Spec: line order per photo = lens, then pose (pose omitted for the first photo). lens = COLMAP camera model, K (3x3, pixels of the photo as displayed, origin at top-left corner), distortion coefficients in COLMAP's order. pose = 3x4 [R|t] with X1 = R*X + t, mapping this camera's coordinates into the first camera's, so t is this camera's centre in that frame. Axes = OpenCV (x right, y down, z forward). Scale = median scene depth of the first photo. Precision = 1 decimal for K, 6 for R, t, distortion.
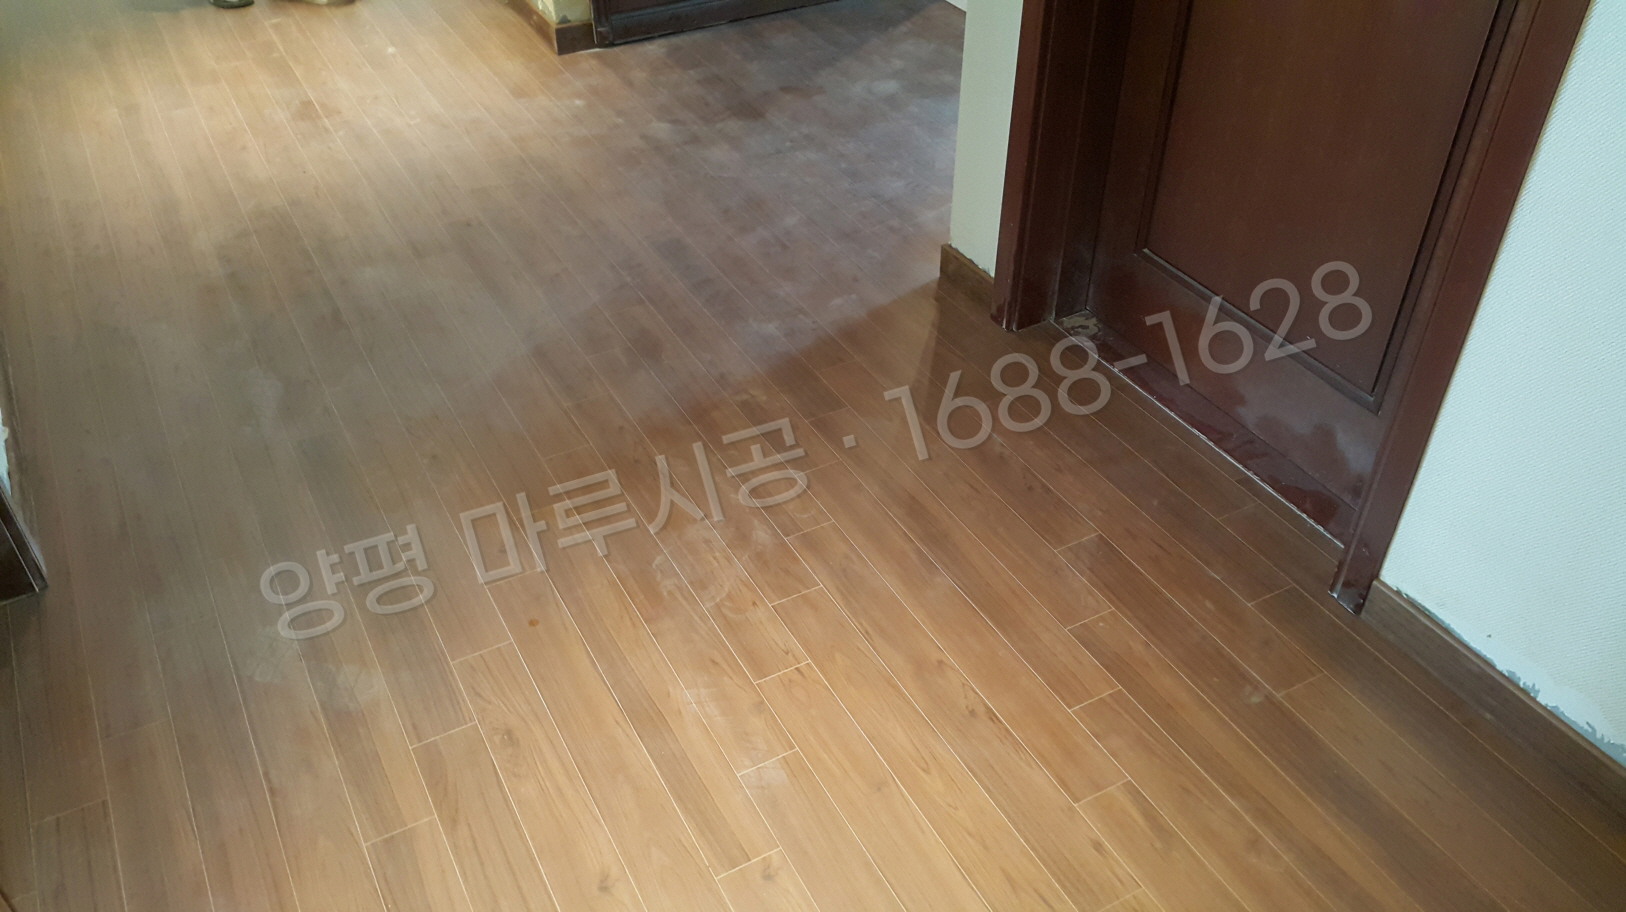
lens RADIAL K [[1355.9, 0, 838.4], [0, 1355.9, 453.7], [0, 0, 1]] dist [0.166308, -0.350697]
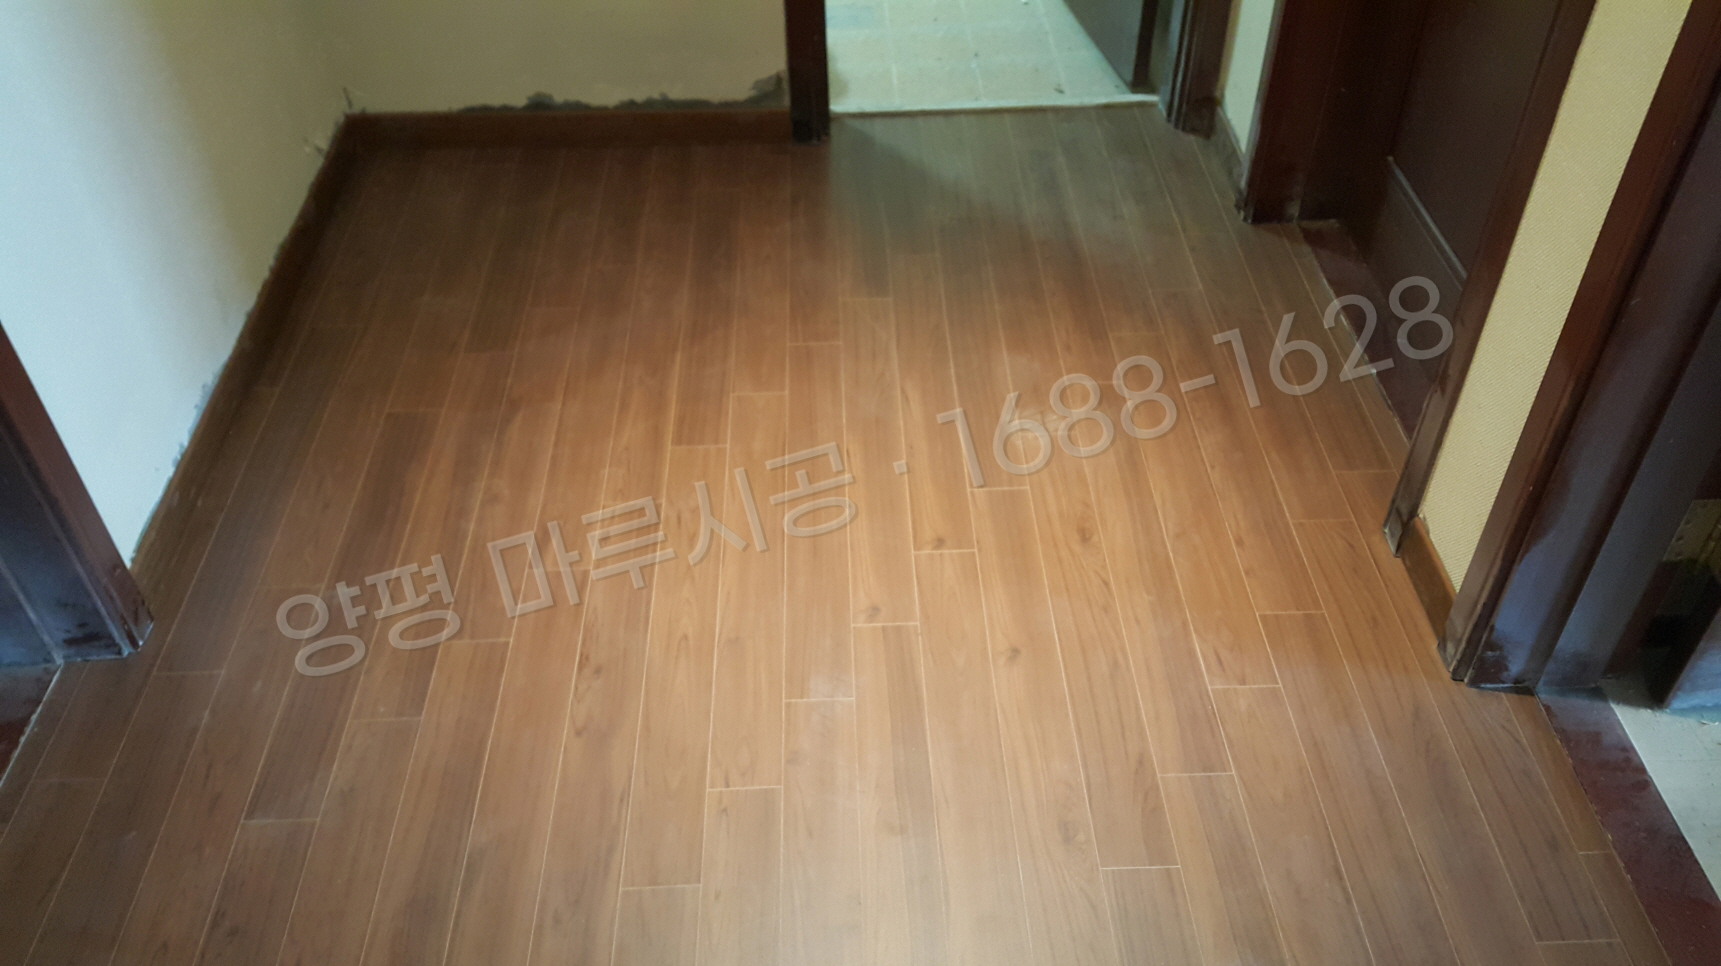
lens RADIAL K [[1435.1, 0, 887.4], [0, 1435.1, 480.6], [0, 0, 1]] dist [0.166308, -0.350697]
pose [[-0.896885, -0.280335, 0.342065, -0.393740], [0.279819, 0.239261, 0.929761, -0.728781], [-0.342488, 0.929605, -0.136147, 0.976244]]
